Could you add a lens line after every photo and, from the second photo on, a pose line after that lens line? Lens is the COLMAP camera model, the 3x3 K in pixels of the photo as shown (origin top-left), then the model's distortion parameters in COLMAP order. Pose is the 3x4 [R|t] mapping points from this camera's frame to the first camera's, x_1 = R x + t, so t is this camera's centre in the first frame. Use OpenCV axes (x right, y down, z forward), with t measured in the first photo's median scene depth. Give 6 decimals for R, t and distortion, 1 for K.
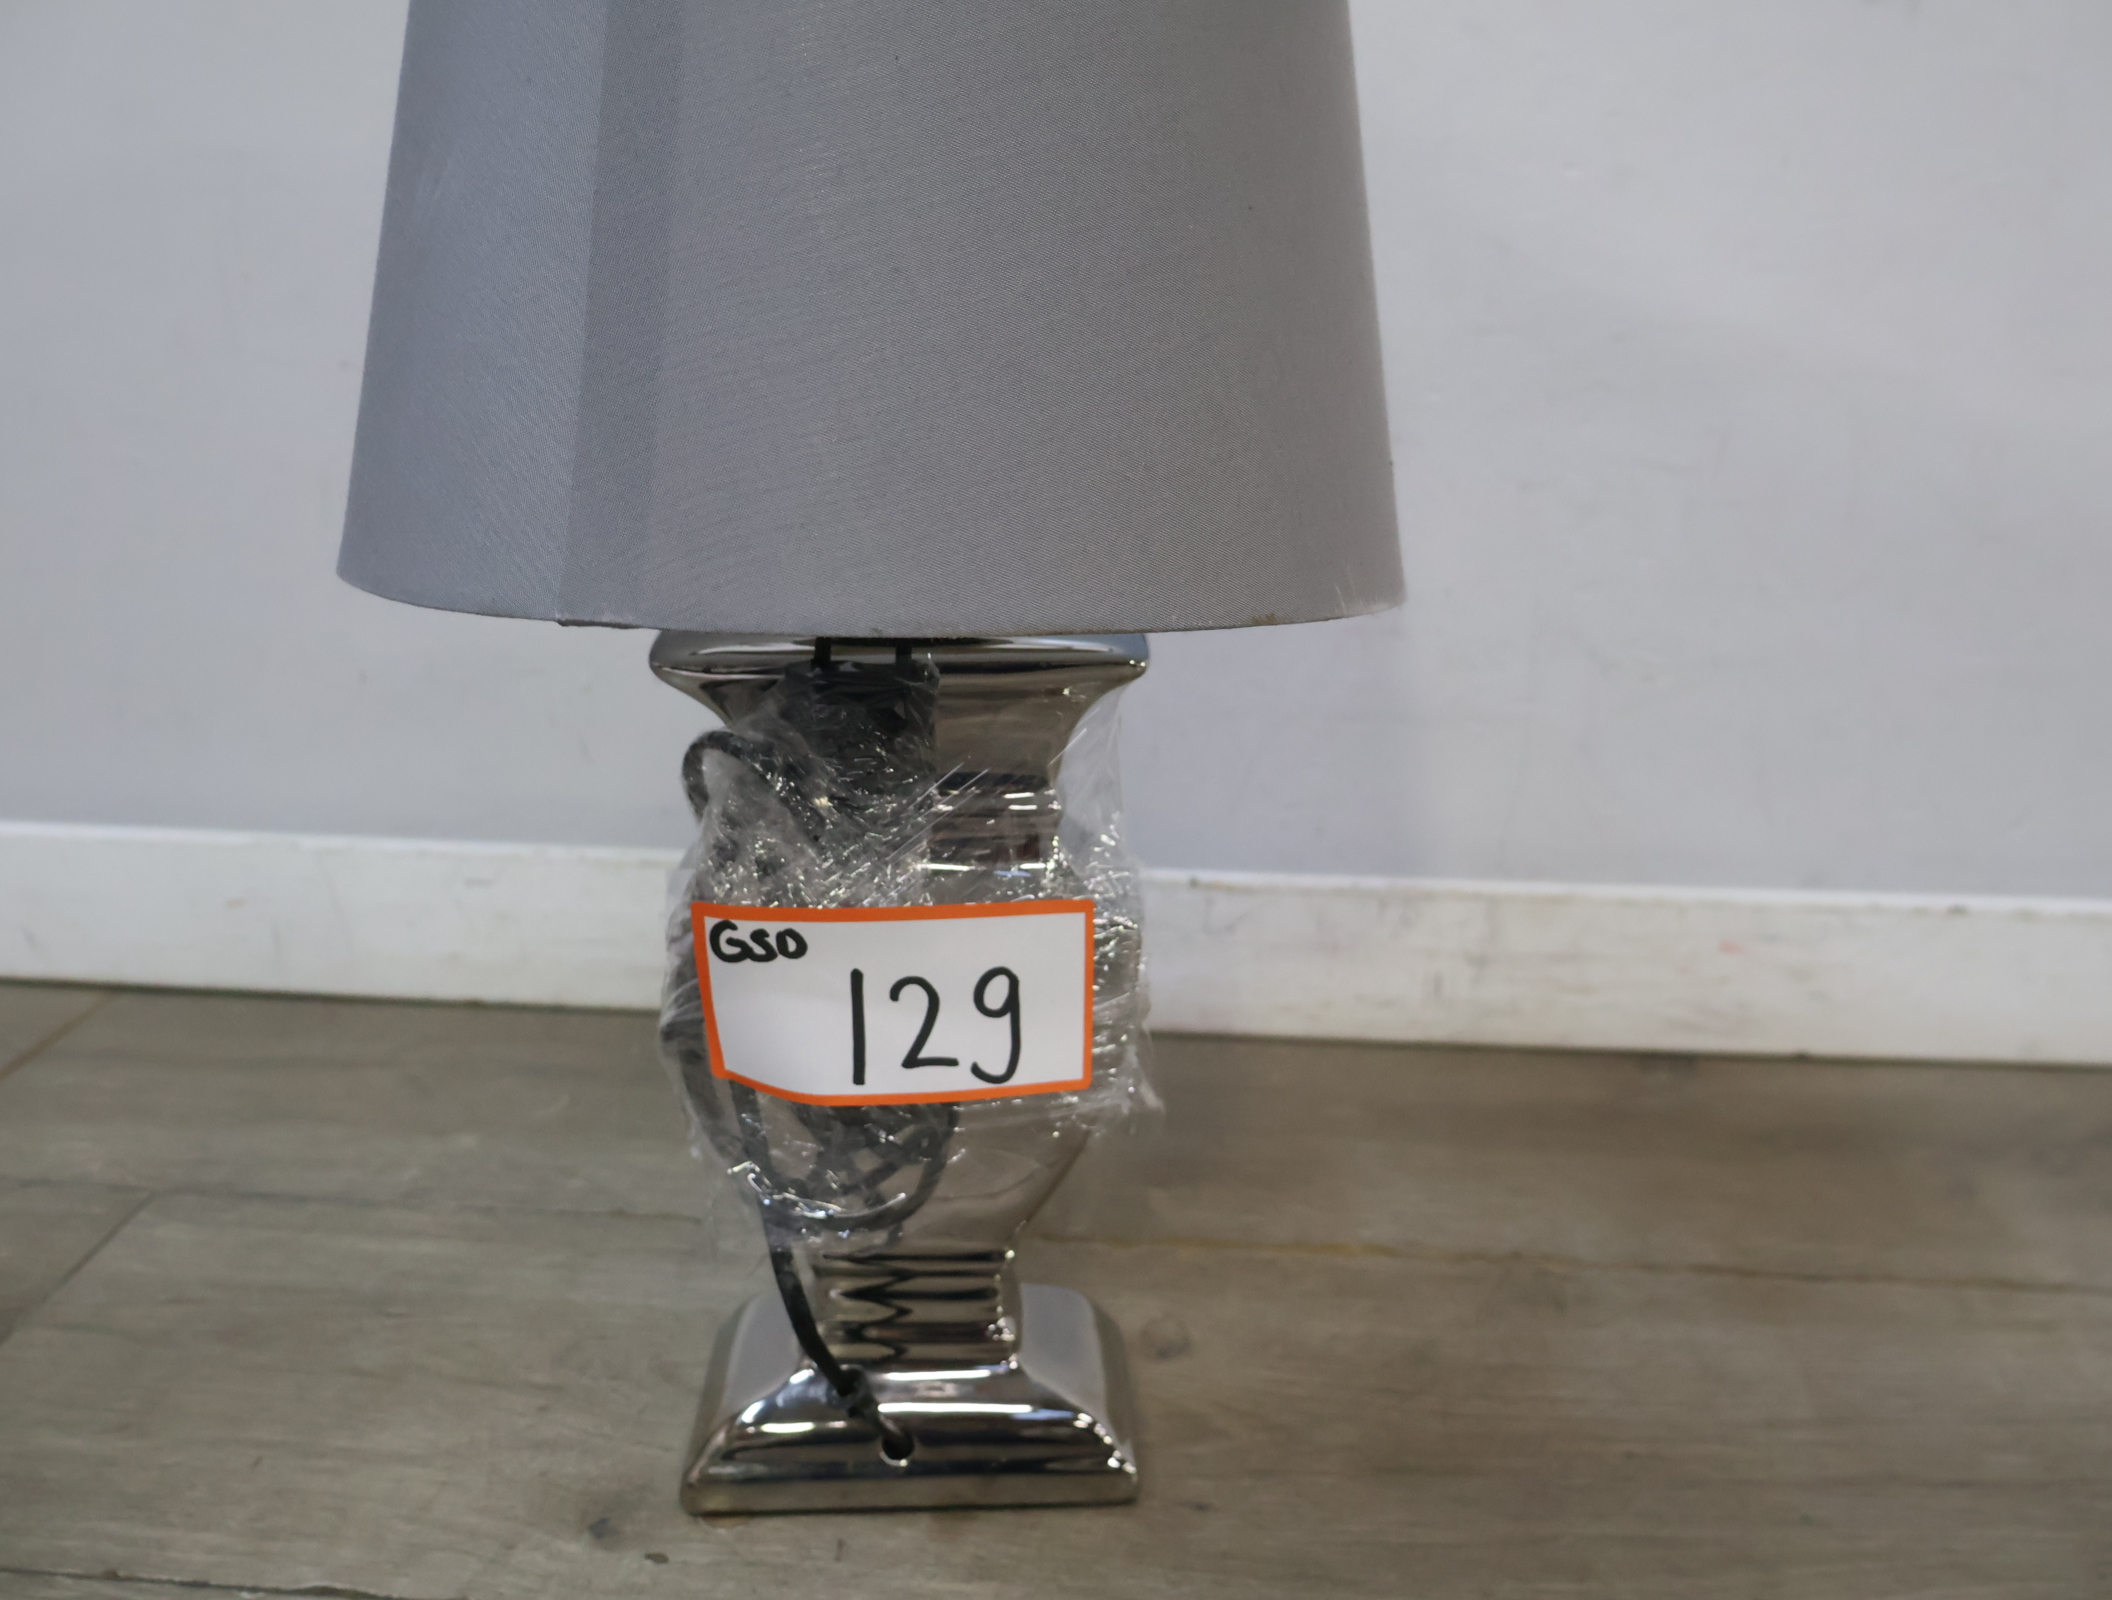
lens RADIAL K [[2083.5, 0, 1050.8], [0, 2083.5, 801.5], [0, 0, 1]] dist [0.010907, 0.000000]
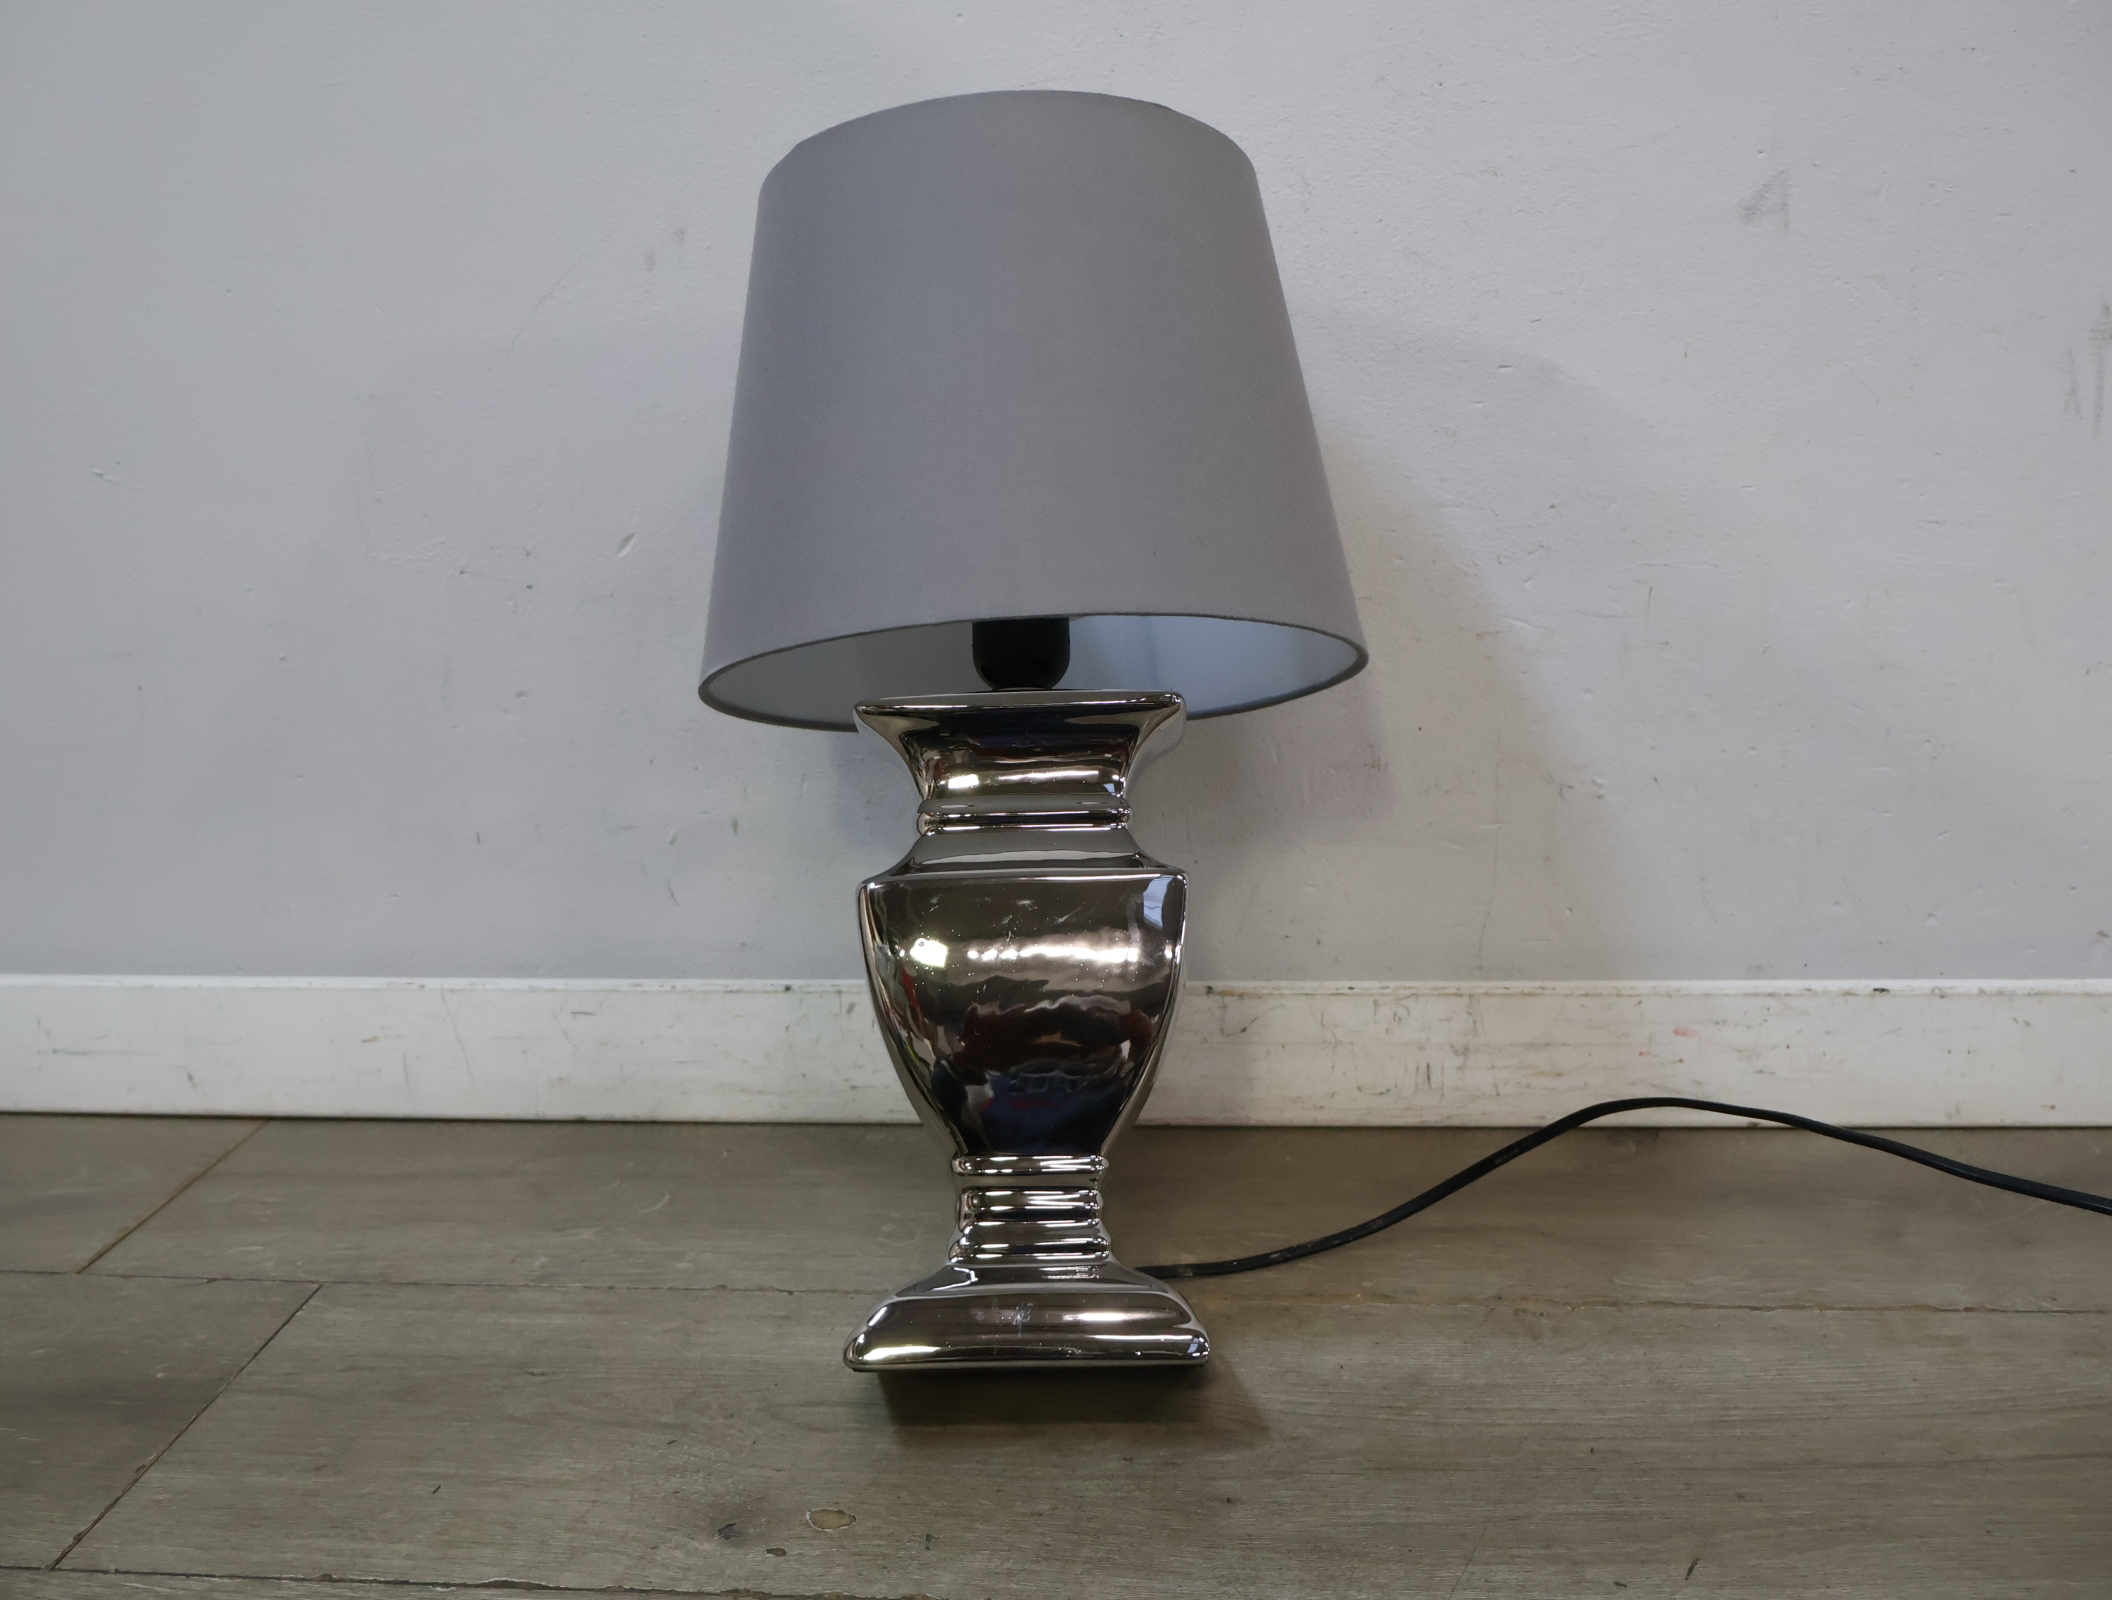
lens RADIAL K [[2083.5, 0, 1040.0], [0, 2083.5, 799.7], [0, 0, 1]] dist [0.010907, 0.000000]
pose [[0.999239, -0.035438, -0.016302, -0.002313], [0.034116, 0.996578, -0.075287, 0.024034], [0.018914, 0.074674, 0.997029, -0.201916]]
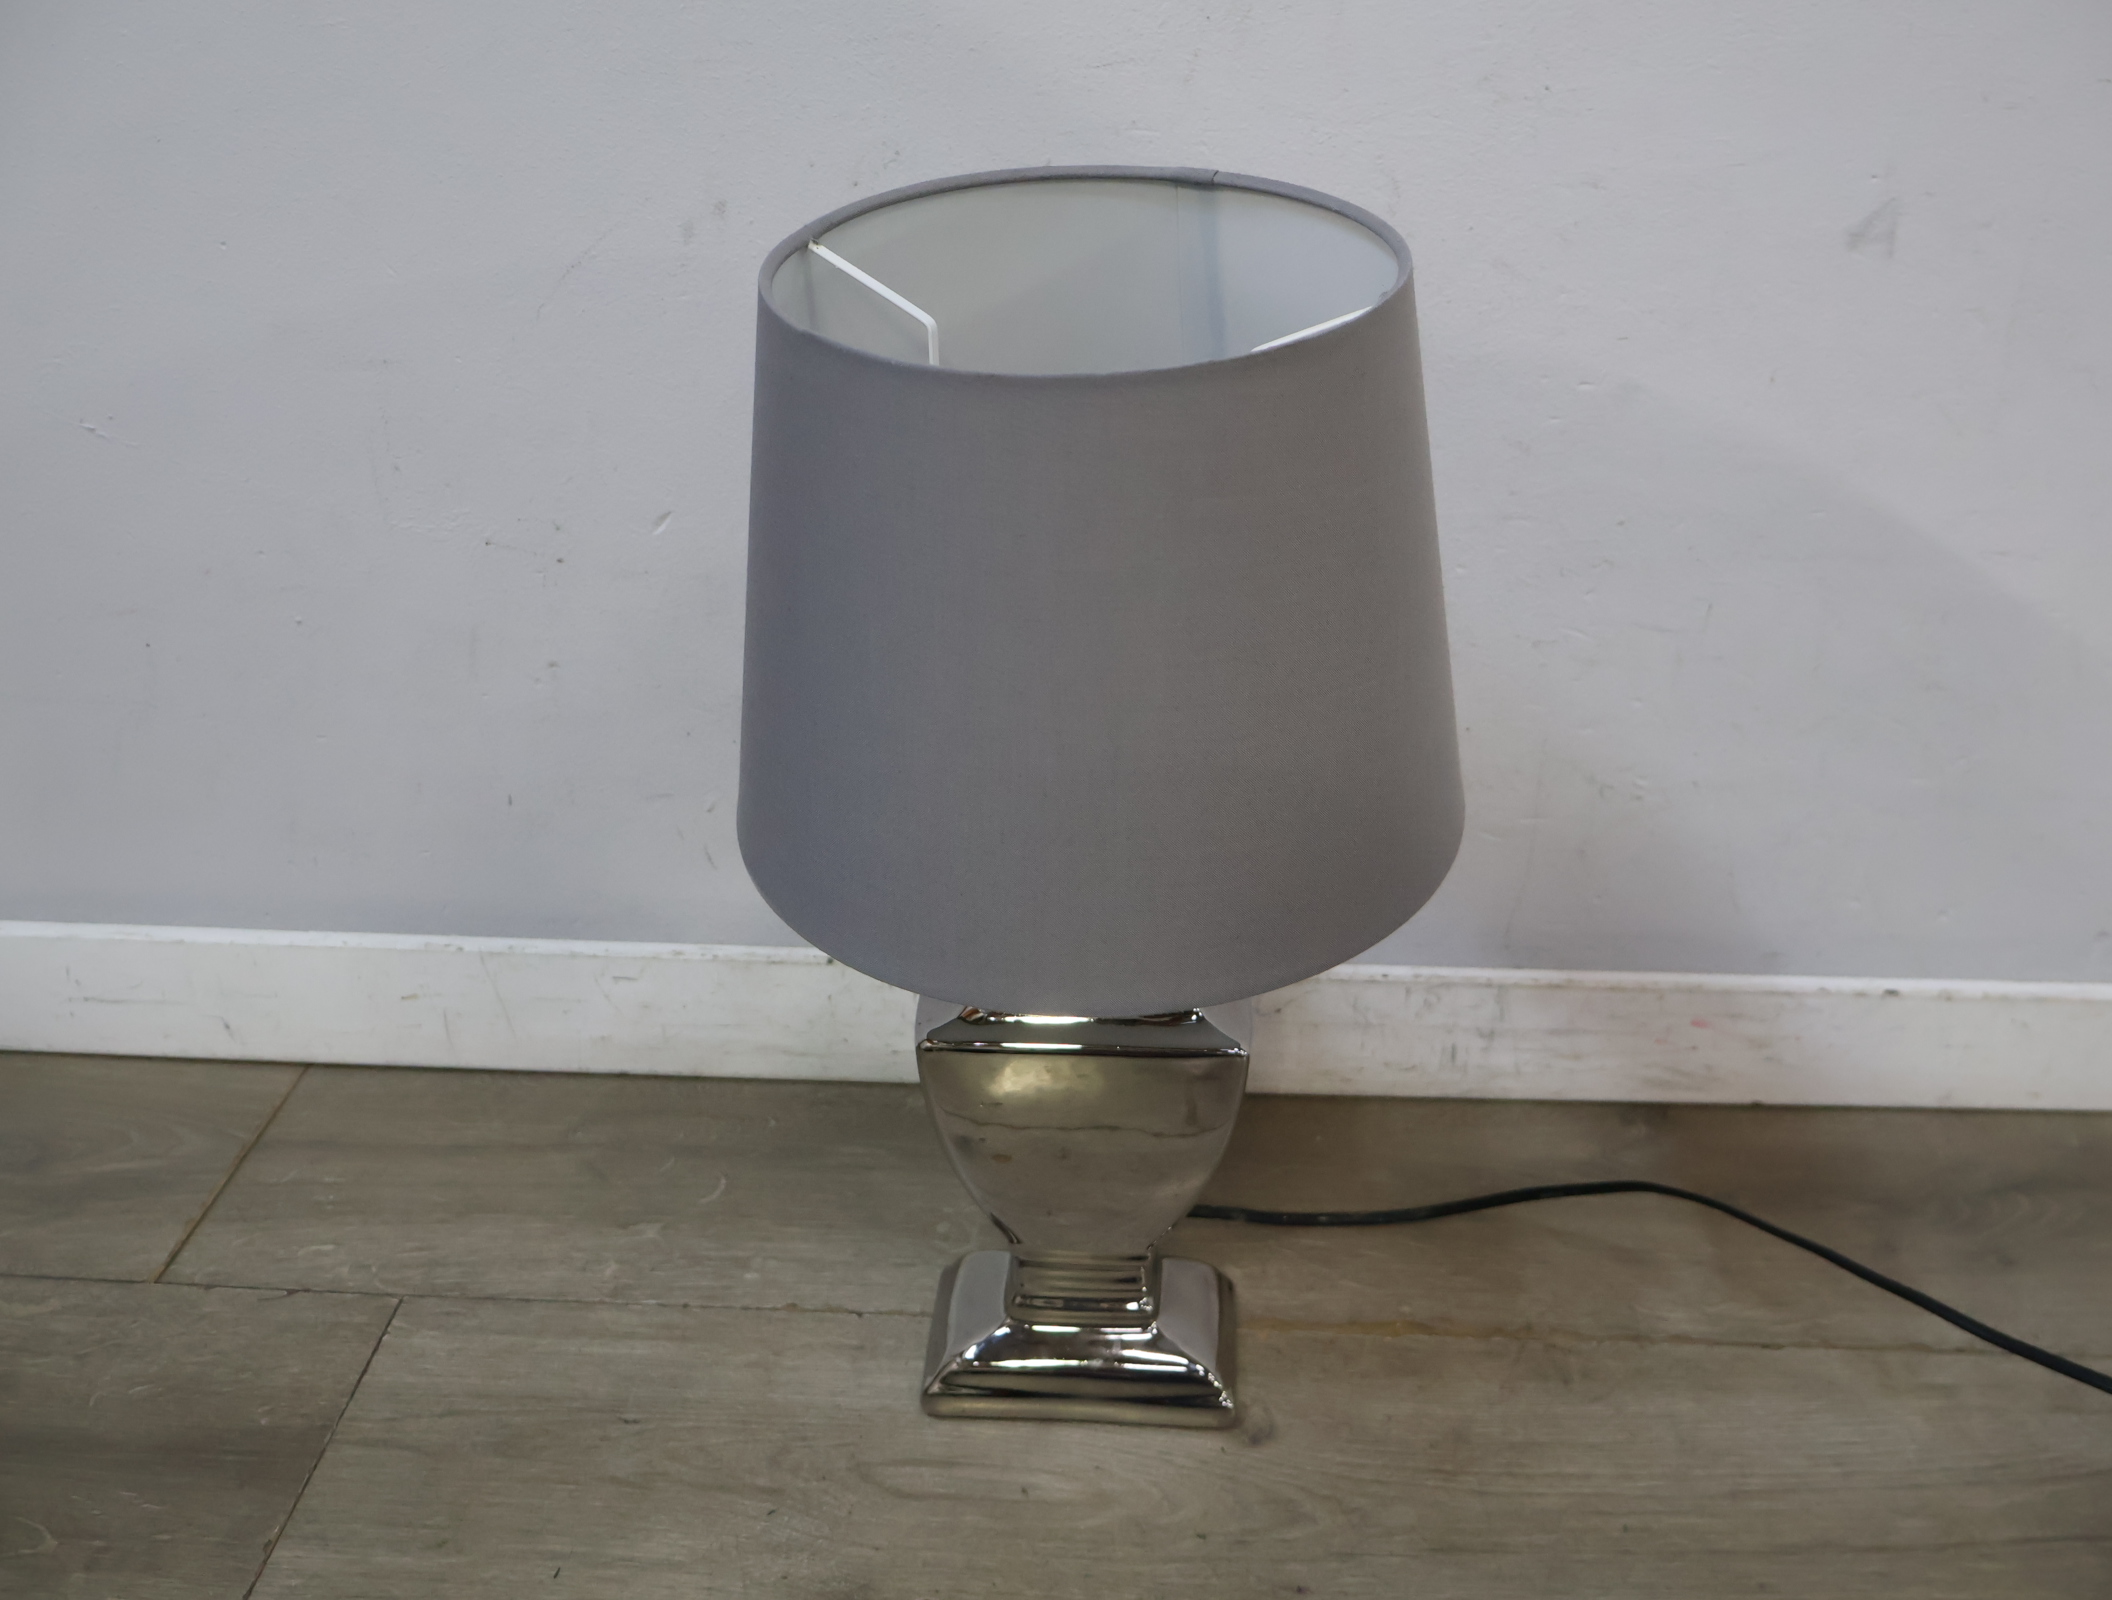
lens RADIAL K [[2083.5, 0, 1053.2], [0, 2083.5, 818.3], [0, 0, 1]] dist [0.010907, 0.000000]
pose [[0.999193, -0.022518, 0.033268, -0.105585], [0.017210, 0.988232, 0.151993, -0.311643], [-0.036299, -0.151298, 0.987822, -0.187620]]
